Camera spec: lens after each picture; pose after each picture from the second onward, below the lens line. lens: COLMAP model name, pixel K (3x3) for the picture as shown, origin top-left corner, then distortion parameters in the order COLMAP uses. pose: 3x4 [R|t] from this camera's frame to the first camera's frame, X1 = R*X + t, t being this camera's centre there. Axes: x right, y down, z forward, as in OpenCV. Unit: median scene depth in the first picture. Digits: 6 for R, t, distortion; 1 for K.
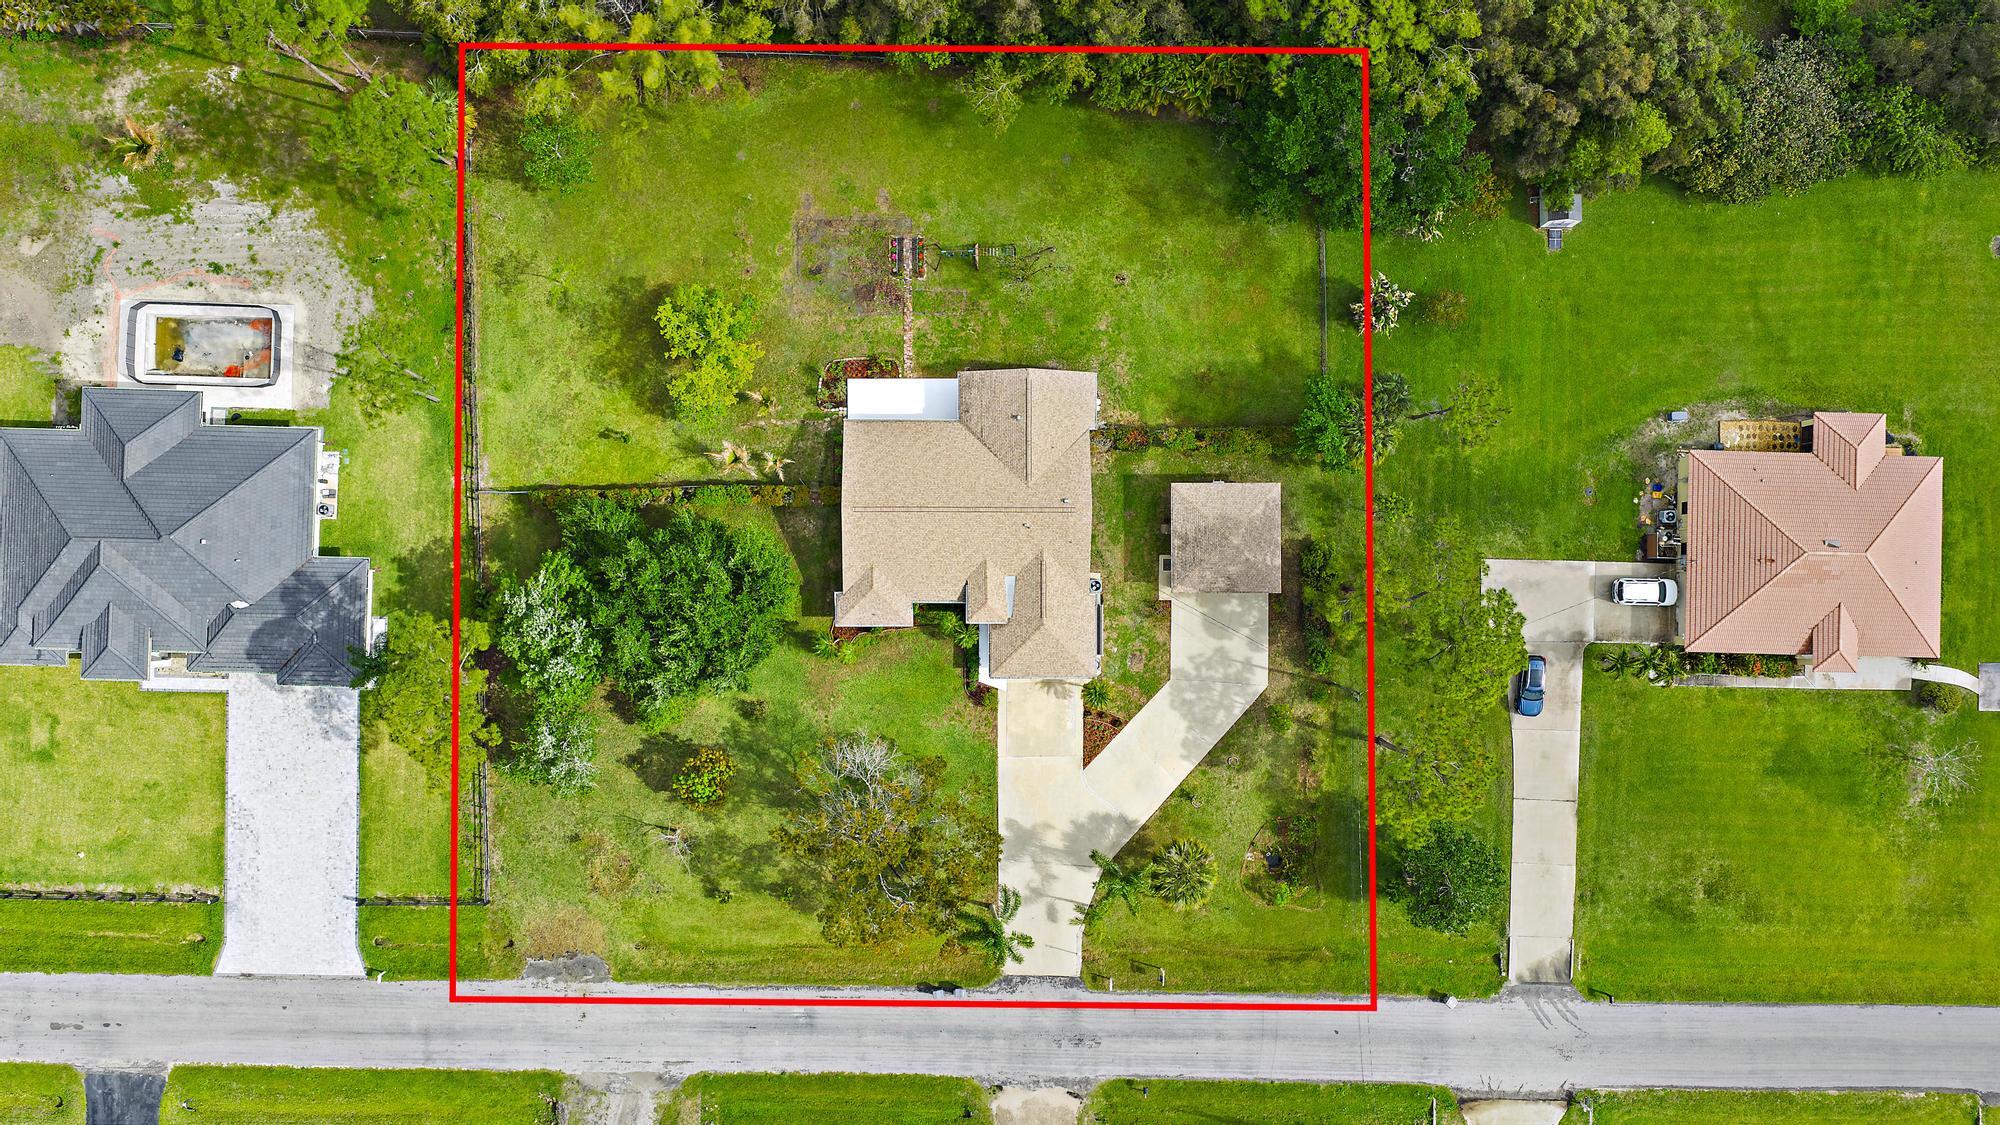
lens RADIAL K [[1636.5, 0, 1000.0], [0, 1636.5, 562.5], [0, 0, 1]] dist [0.003961, 0.003972]
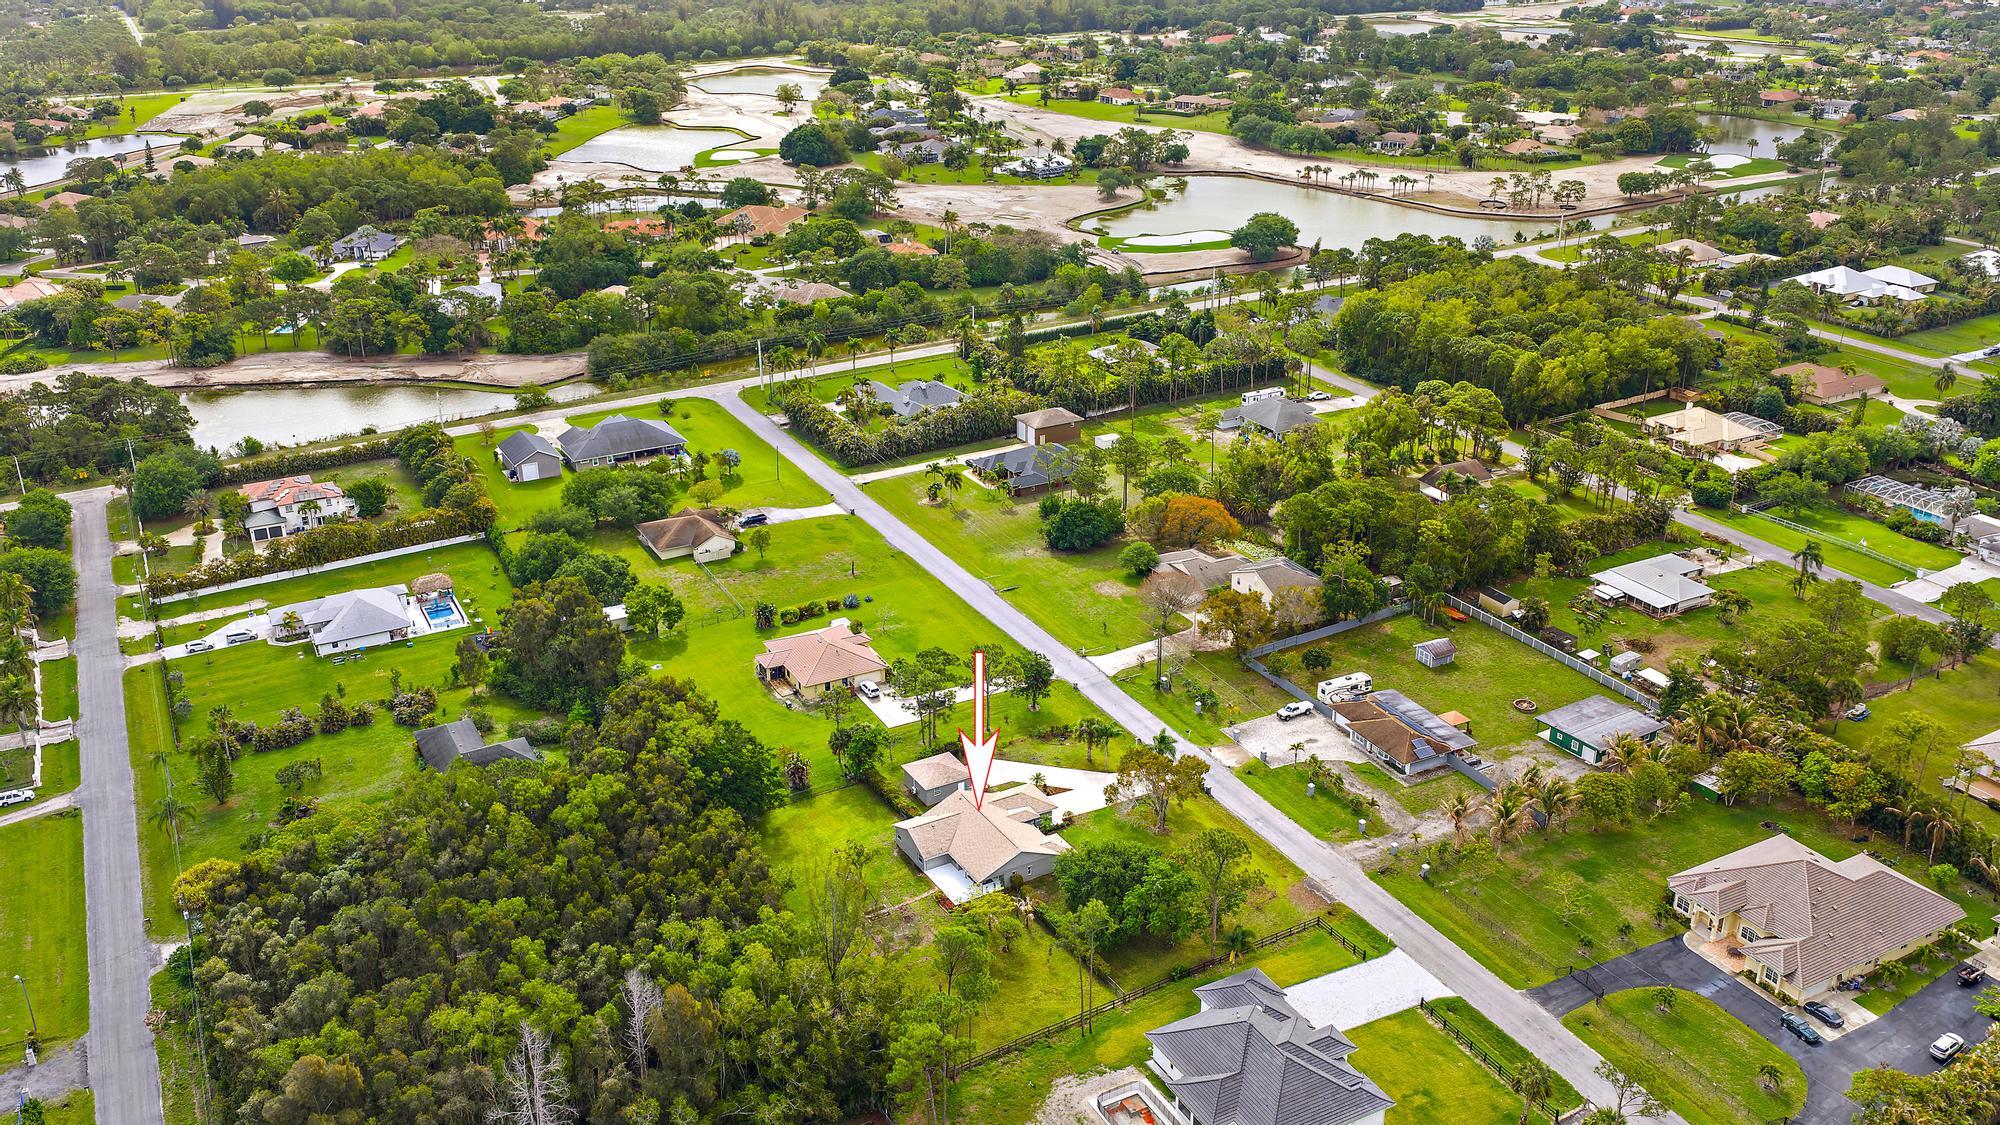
lens RADIAL K [[1631.1, 0, 1000.0], [0, 1631.1, 562.5], [0, 0, 1]] dist [0.047559, -0.000332]
pose [[-0.489703, -0.371735, 0.788672, -1.369255], [0.871260, -0.174288, 0.458834, -0.815552], [-0.033108, 0.911832, 0.409227, -0.054968]]
